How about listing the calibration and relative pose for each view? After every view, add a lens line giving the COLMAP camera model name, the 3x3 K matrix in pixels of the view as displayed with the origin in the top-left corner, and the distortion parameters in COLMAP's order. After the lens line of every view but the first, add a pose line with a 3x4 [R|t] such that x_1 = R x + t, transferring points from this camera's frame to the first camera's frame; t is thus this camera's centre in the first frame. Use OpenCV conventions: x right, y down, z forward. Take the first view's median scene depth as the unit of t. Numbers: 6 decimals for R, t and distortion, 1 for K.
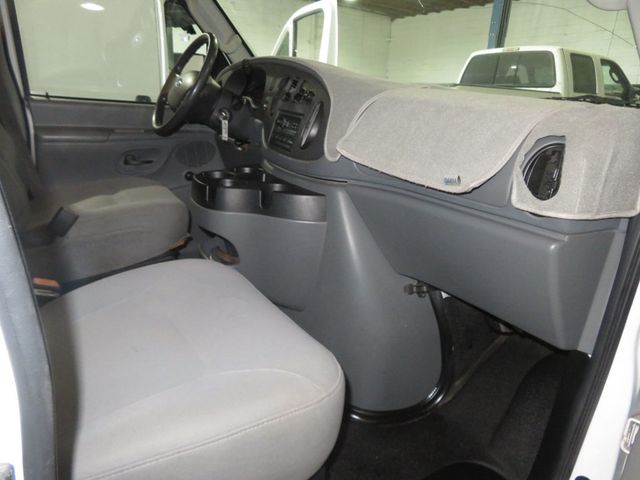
lens RADIAL K [[462.2, 0, 321.5], [0, 462.2, 237.4], [0, 0, 1]] dist [-0.003538, 0.001290]
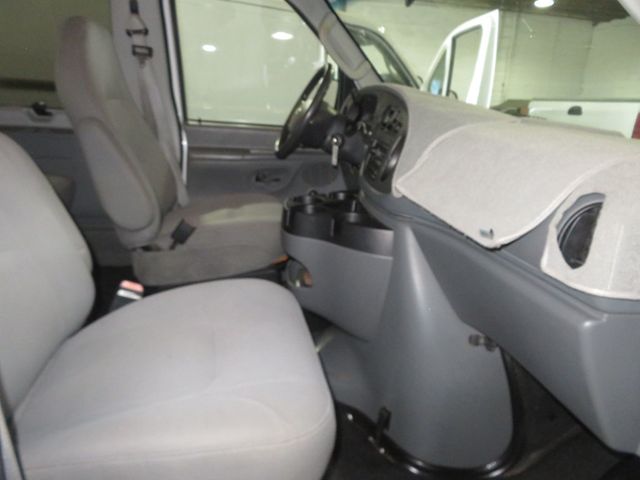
lens RADIAL K [[462.2, 0, 319.7], [0, 462.2, 241.3], [0, 0, 1]] dist [-0.003538, 0.001290]
pose [[0.930530, 0.095165, -0.353634, 0.146300], [-0.101793, 0.994806, -0.000144, -0.035408], [0.351784, 0.036131, 0.935384, 0.020910]]
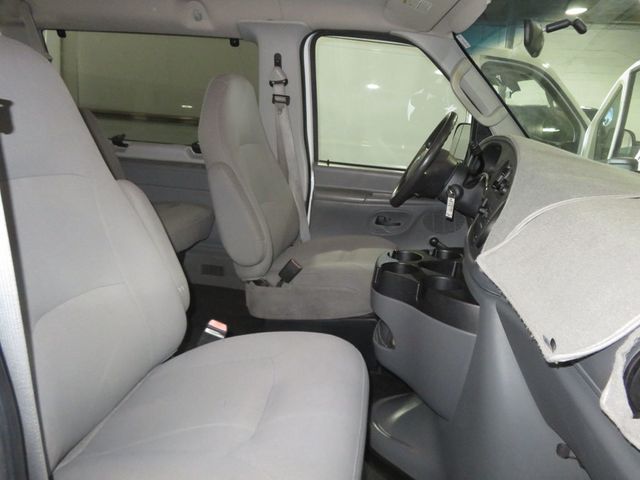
lens RADIAL K [[462.2, 0, 320.1], [0, 462.2, 239.5], [0, 0, 1]] dist [-0.003538, 0.001290]
pose [[0.753792, 0.151083, -0.639509, 0.224110], [-0.203656, 0.979003, -0.008762, -0.099304], [0.624757, 0.136845, 0.768734, 0.076226]]
